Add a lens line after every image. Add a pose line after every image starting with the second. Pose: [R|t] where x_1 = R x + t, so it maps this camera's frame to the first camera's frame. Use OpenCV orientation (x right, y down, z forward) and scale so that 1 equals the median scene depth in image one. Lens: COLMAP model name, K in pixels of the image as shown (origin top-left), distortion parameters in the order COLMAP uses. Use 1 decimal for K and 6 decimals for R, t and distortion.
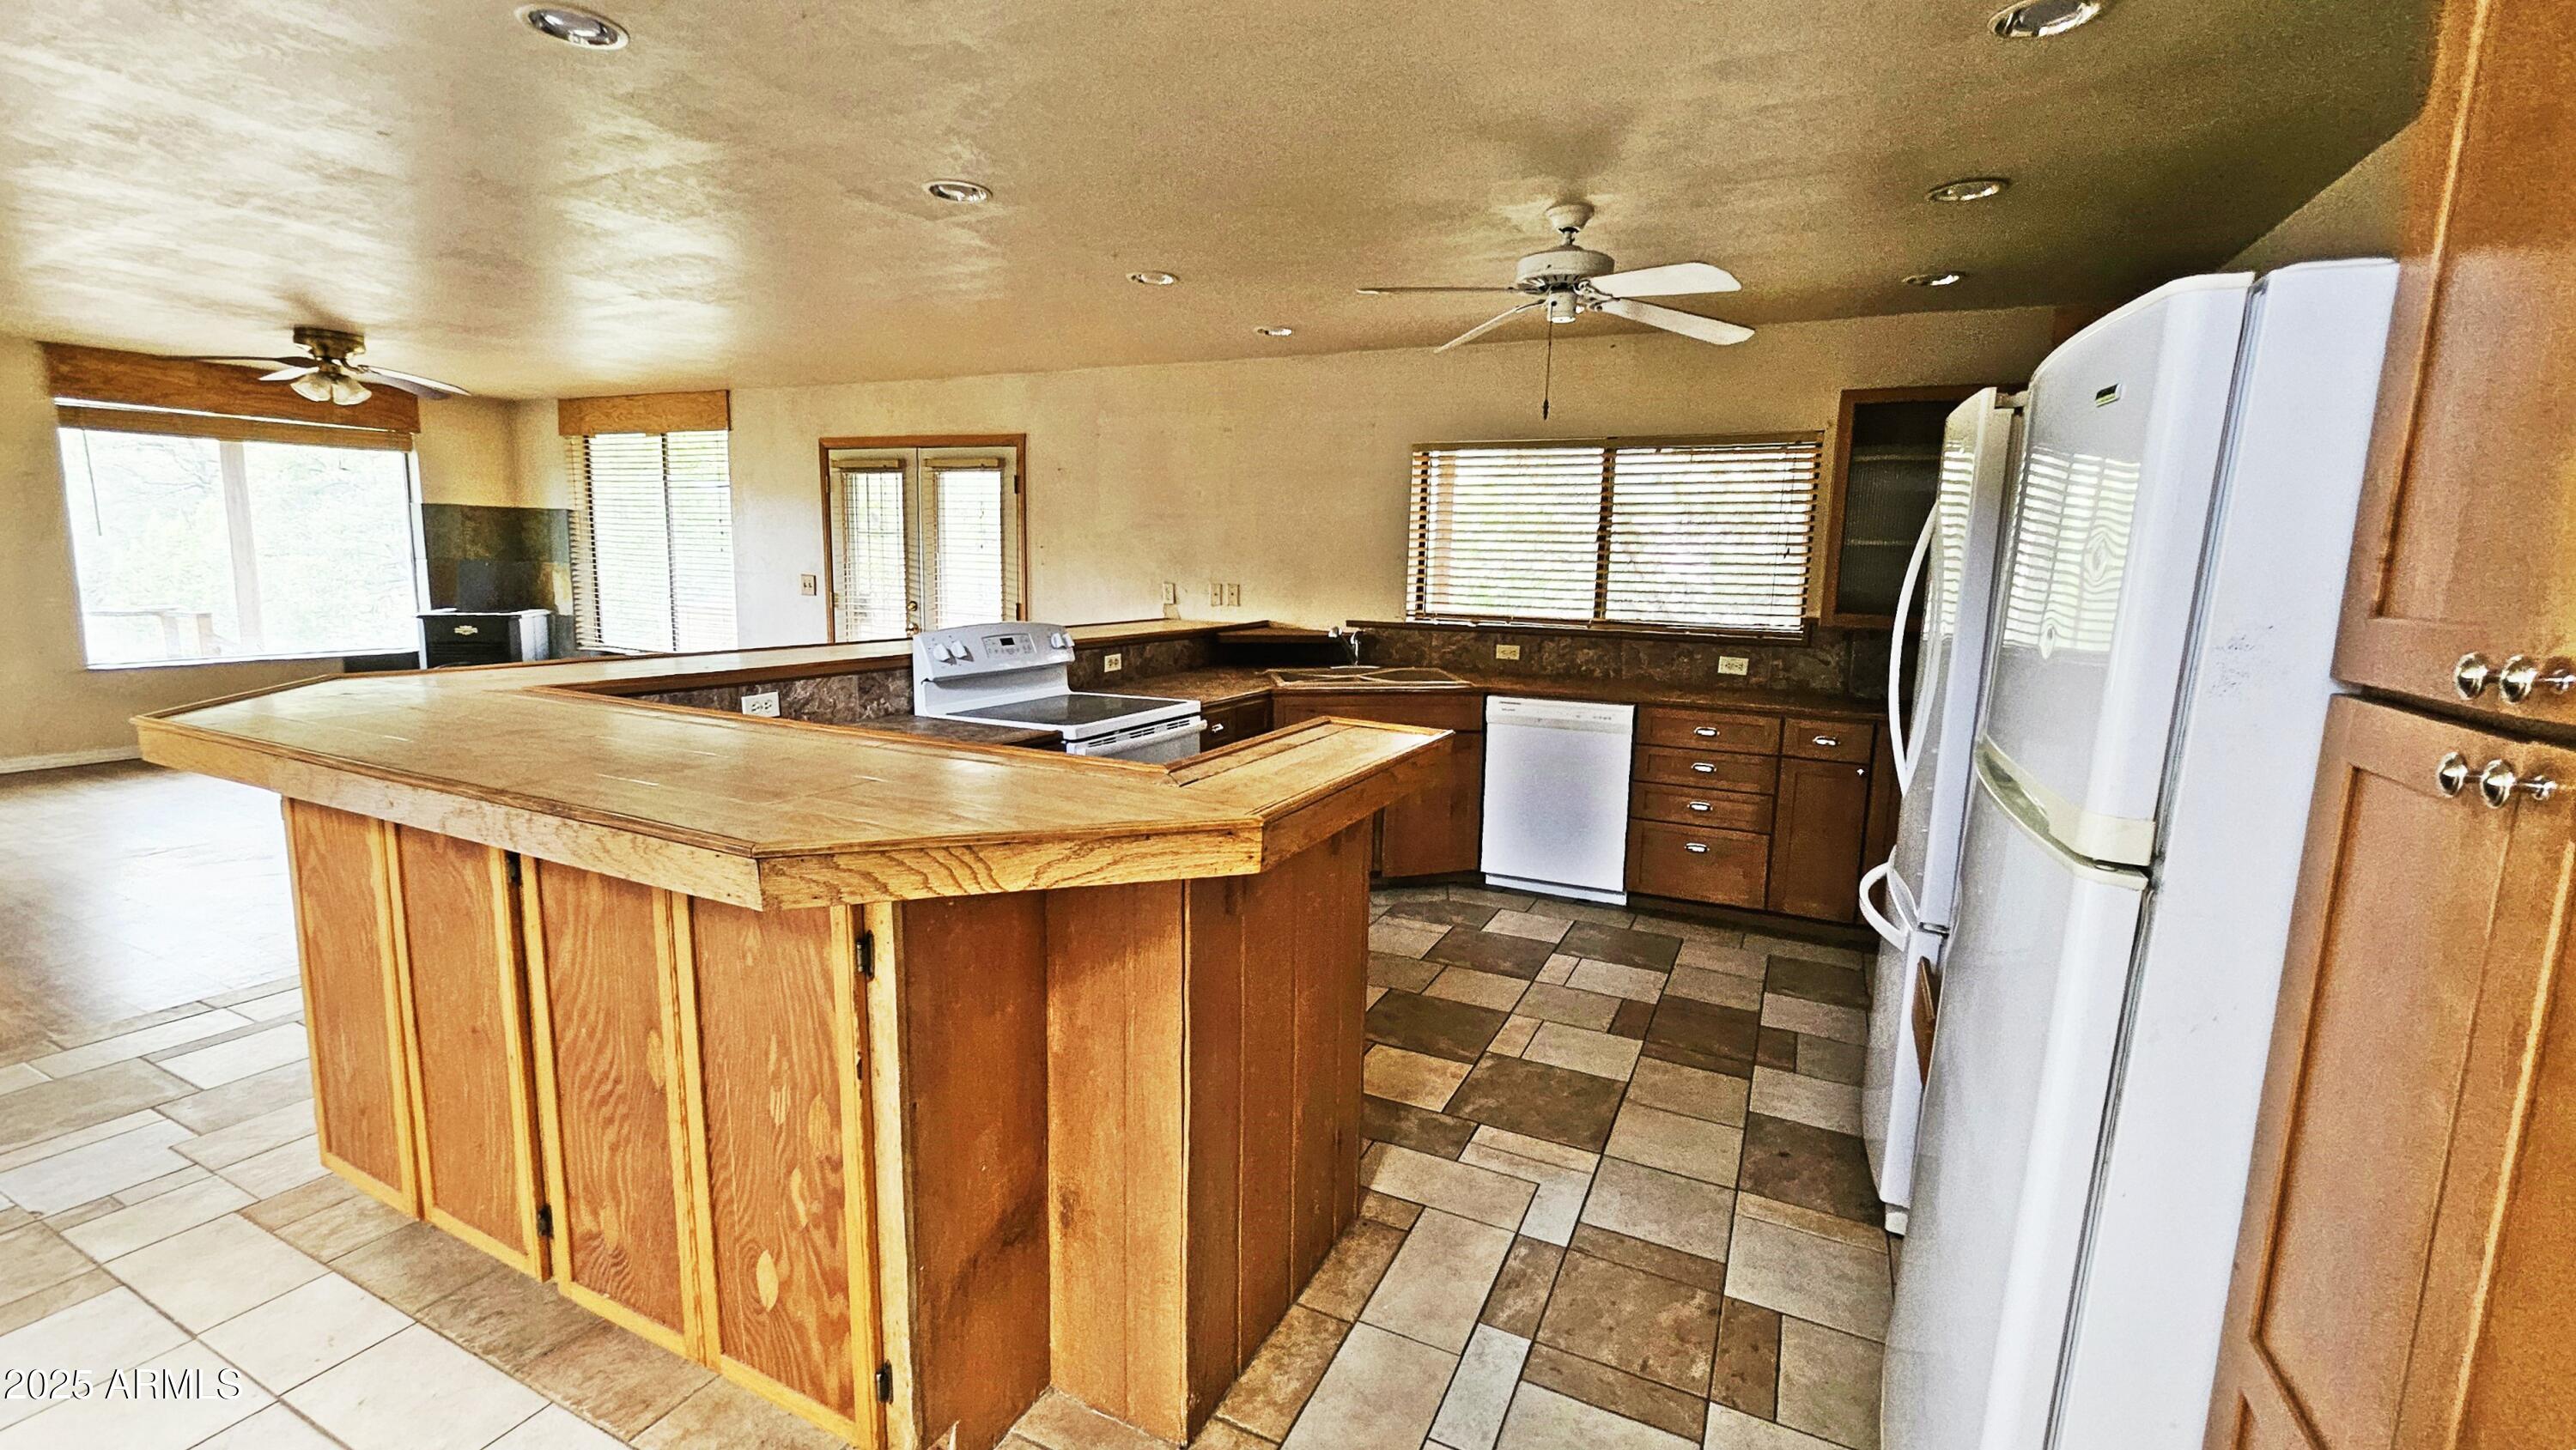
lens RADIAL K [[1078.2, 0, 1297.2], [0, 1078.2, 733.3], [0, 0, 1]] dist [0.000762, 0.000235]
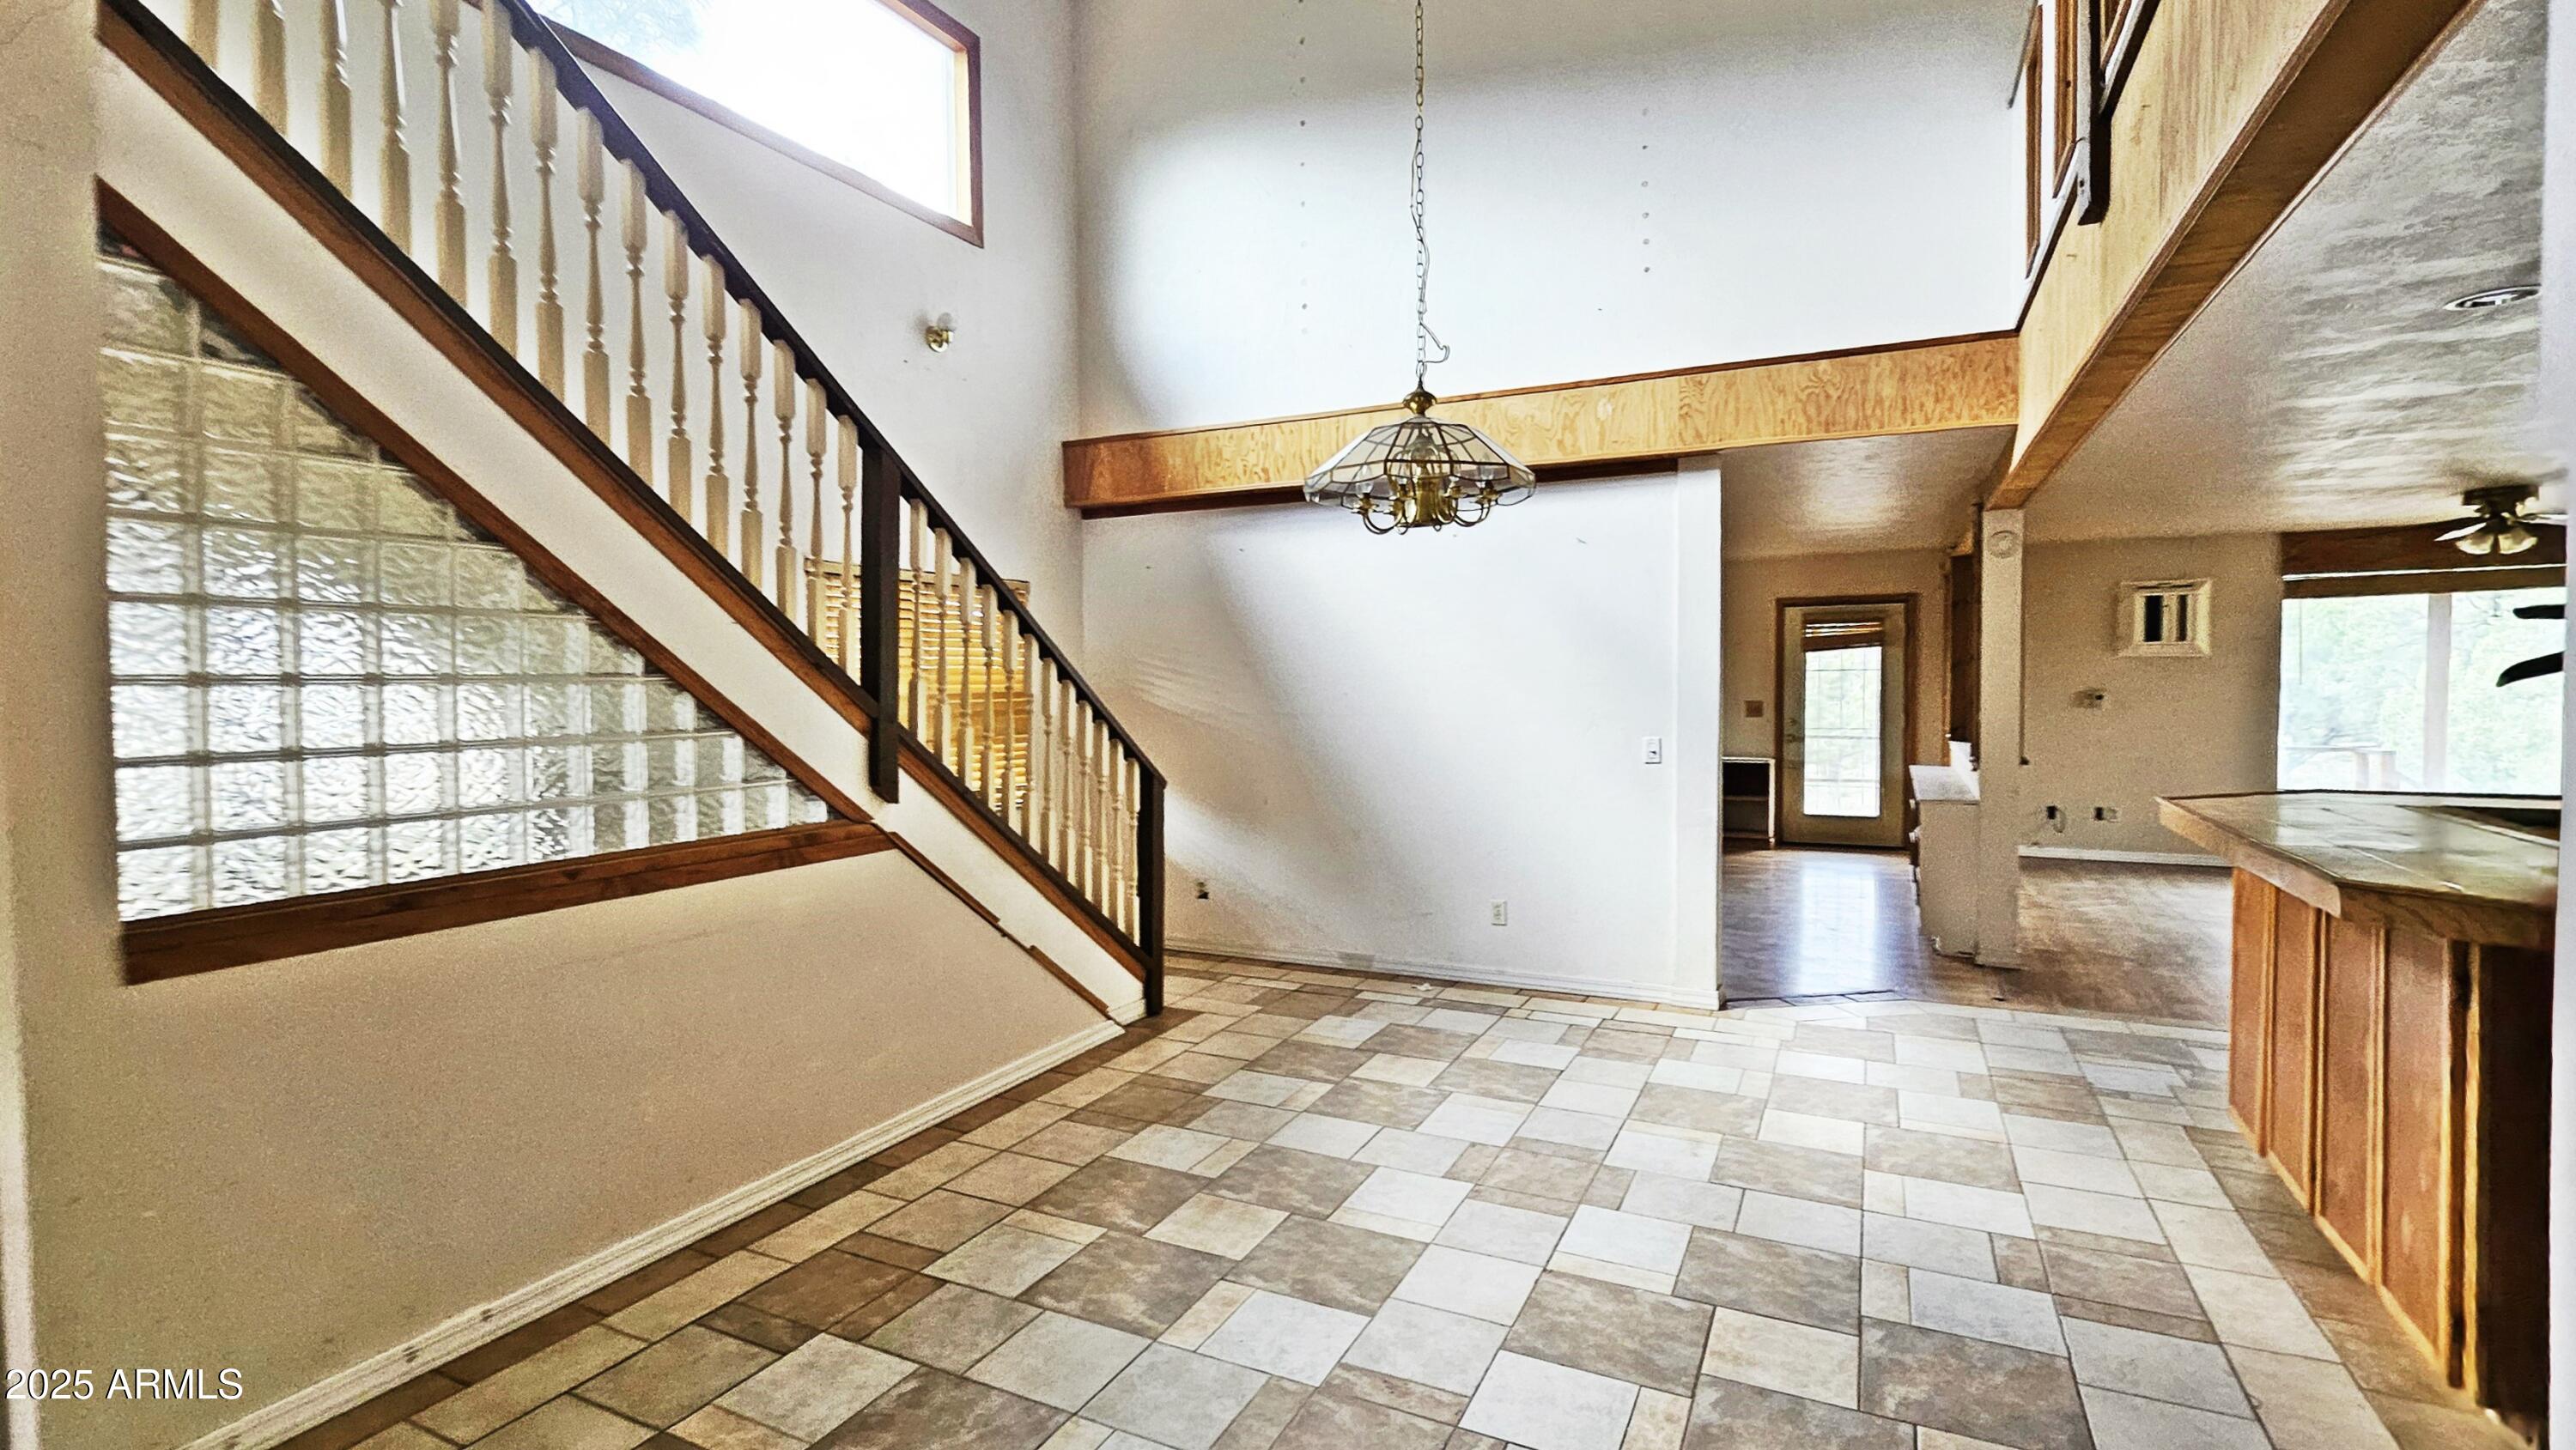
lens RADIAL K [[1078.2, 0, 1297.2], [0, 1078.2, 733.3], [0, 0, 1]] dist [0.000762, 0.000235]
pose [[-0.030313, 0.017498, -0.999387, 0.192676], [-0.145815, 0.989073, 0.021741, 0.012158], [0.988847, 0.146385, -0.027430, -0.095396]]
